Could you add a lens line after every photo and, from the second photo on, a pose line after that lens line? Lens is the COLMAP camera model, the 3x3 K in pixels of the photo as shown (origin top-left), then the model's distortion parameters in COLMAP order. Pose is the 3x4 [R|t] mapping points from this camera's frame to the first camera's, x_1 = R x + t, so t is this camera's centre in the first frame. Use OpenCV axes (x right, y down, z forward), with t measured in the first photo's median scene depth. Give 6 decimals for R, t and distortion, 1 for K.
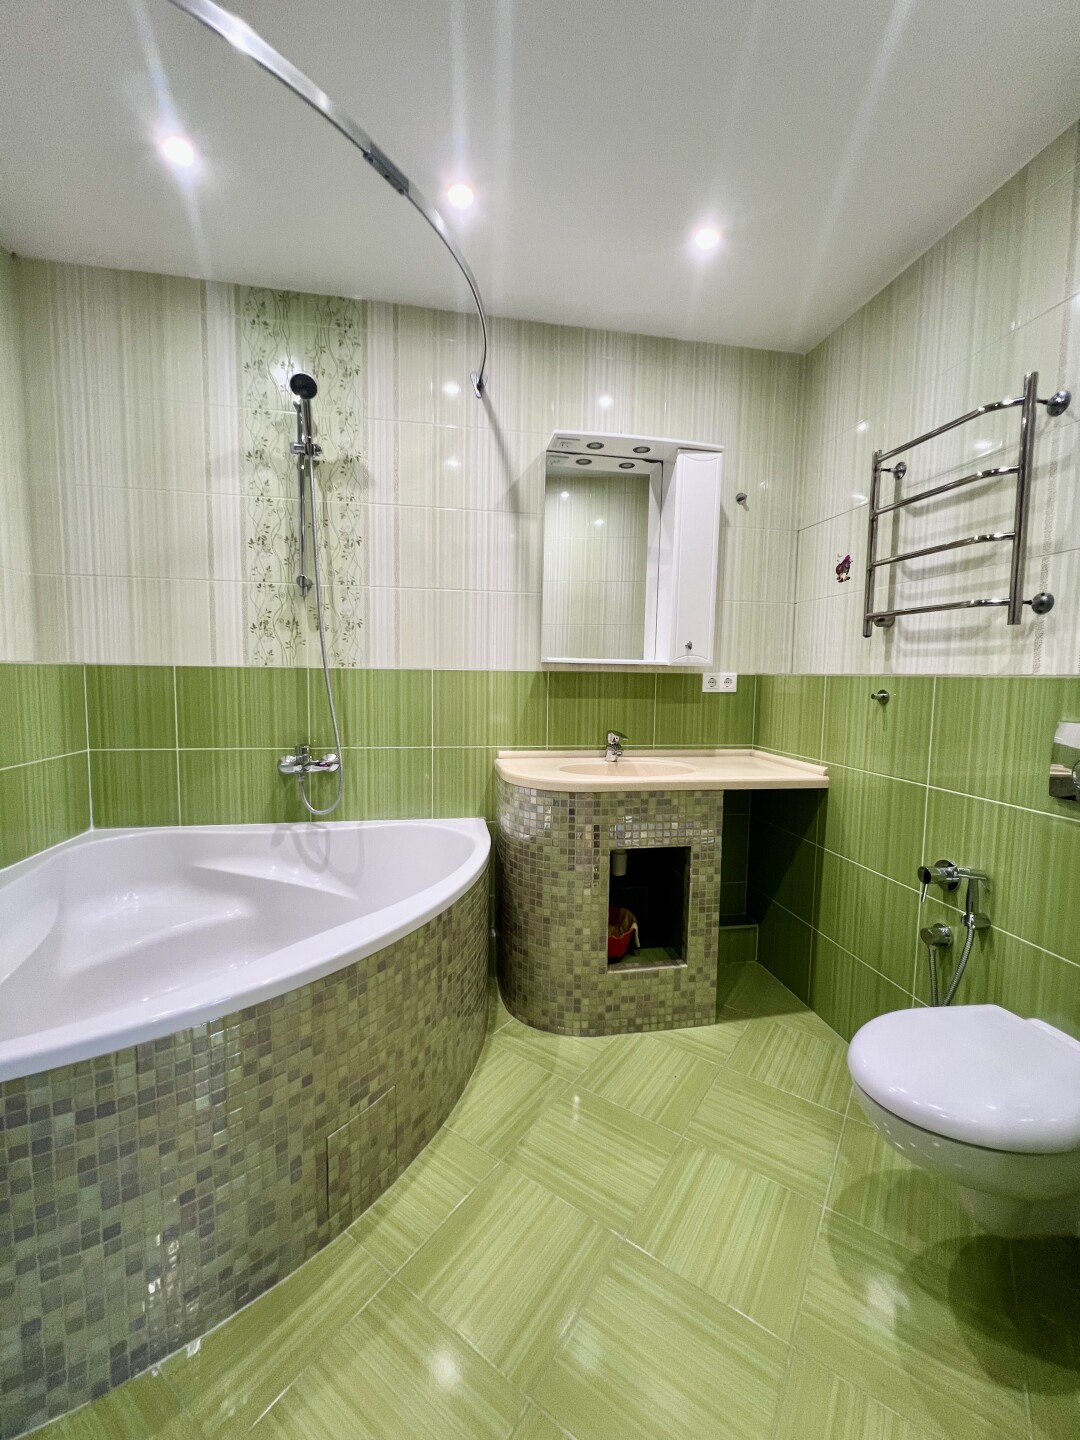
lens RADIAL K [[577.9, 0, 541.2], [0, 577.9, 717.8], [0, 0, 1]] dist [-0.001424, 0.000891]
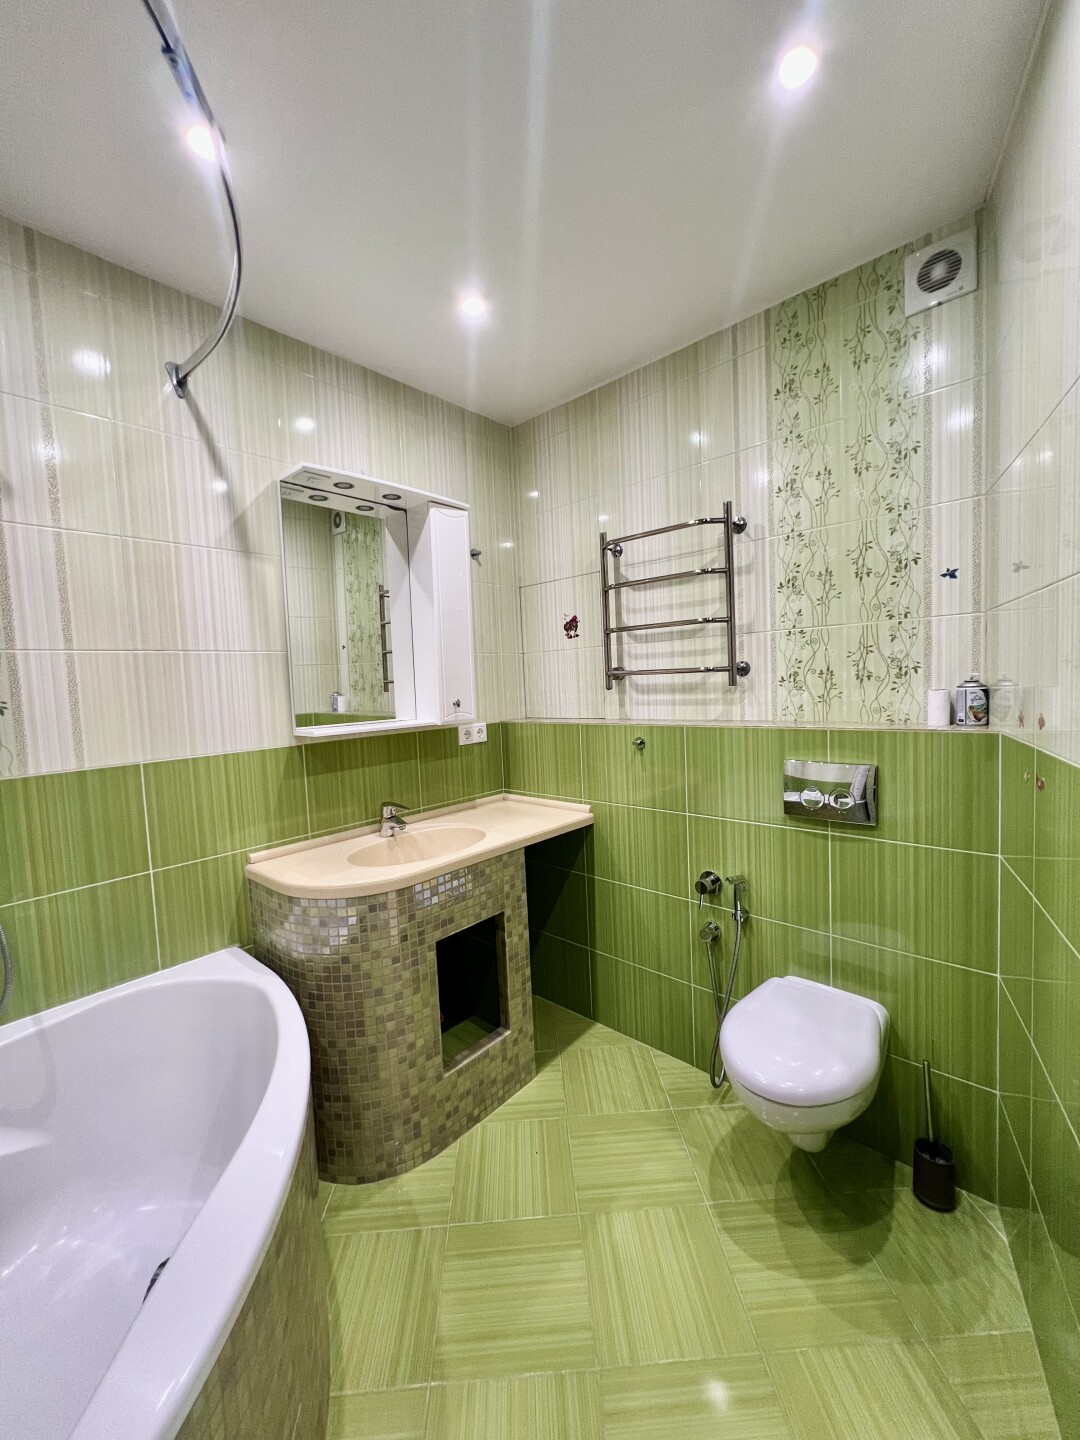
lens RADIAL K [[577.9, 0, 542.6], [0, 577.9, 717.3], [0, 0, 1]] dist [-0.001424, 0.000891]
pose [[0.790105, -0.088478, 0.606552, -0.250153], [0.102715, 0.994647, 0.011291, -0.108198], [-0.604304, 0.053381, 0.794963, 0.150795]]
